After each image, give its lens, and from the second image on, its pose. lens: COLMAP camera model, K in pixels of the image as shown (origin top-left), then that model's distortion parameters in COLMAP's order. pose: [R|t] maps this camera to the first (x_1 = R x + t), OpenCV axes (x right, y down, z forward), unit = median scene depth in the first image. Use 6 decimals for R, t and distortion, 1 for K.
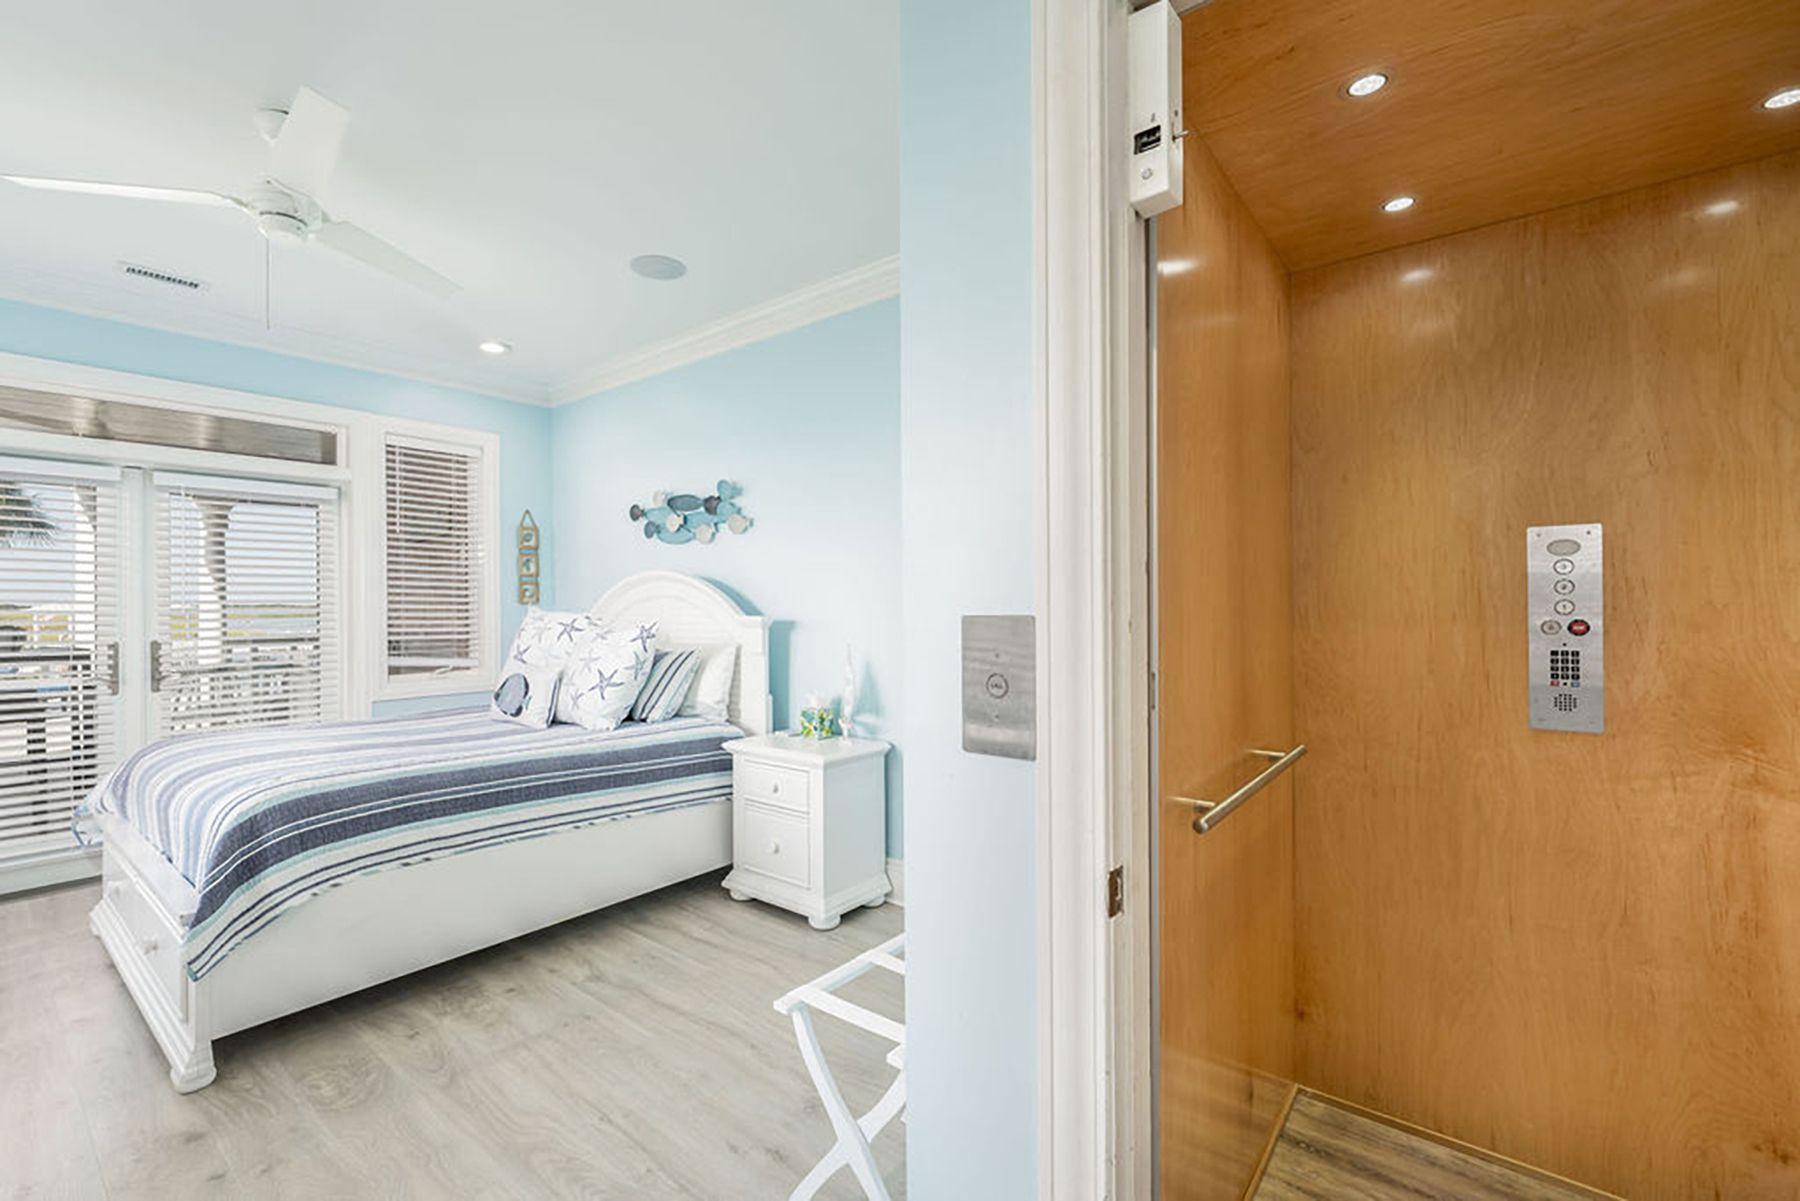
lens RADIAL K [[787.9, 0, 885.5], [0, 787.9, 602.7], [0, 0, 1]] dist [-0.002524, 0.001241]
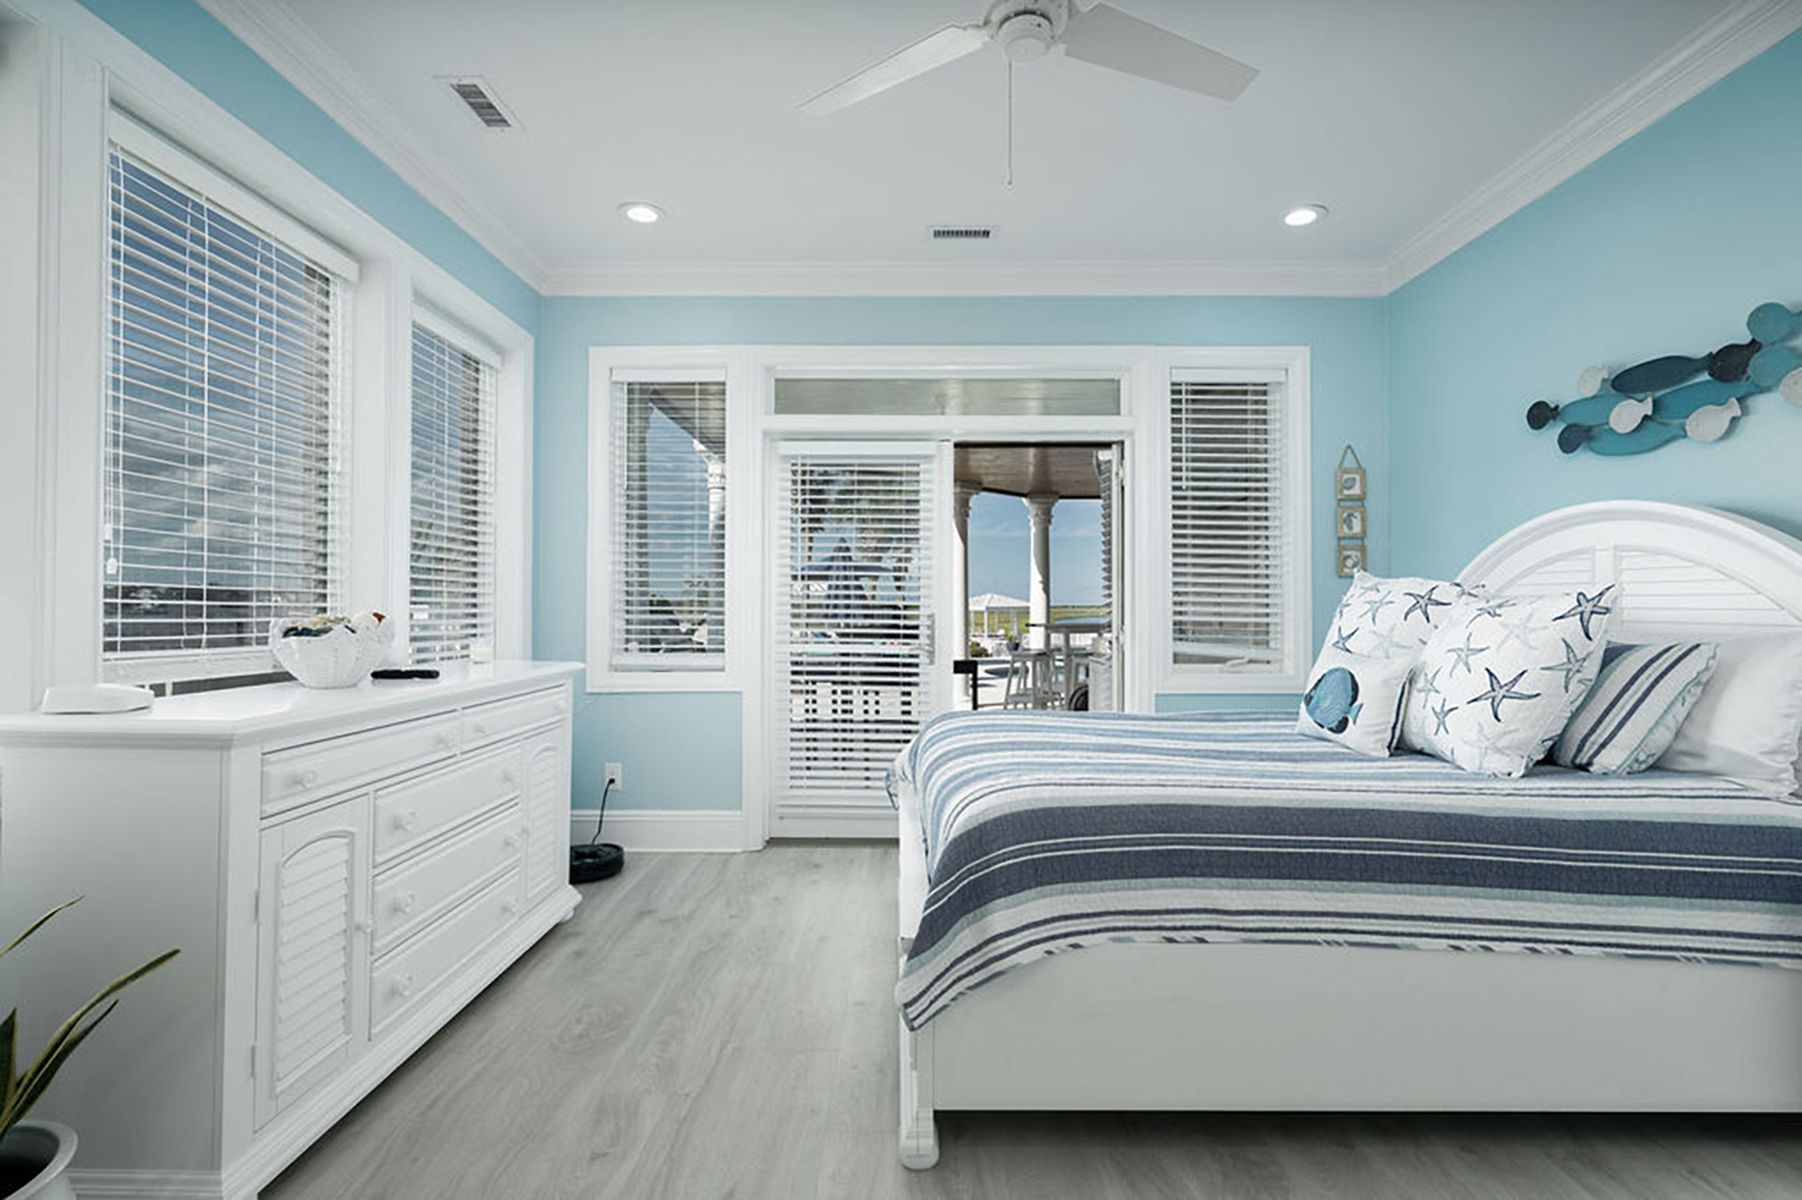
lens RADIAL K [[837.7, 0, 888.9], [0, 837.7, 608.3], [0, 0, 1]] dist [-0.003382, -0.000579]
pose [[0.609442, 0.001499, -0.792829, -0.144749], [-0.004182, 0.999990, -0.001324, 0.043620], [0.792820, 0.004123, 0.609442, 0.279506]]
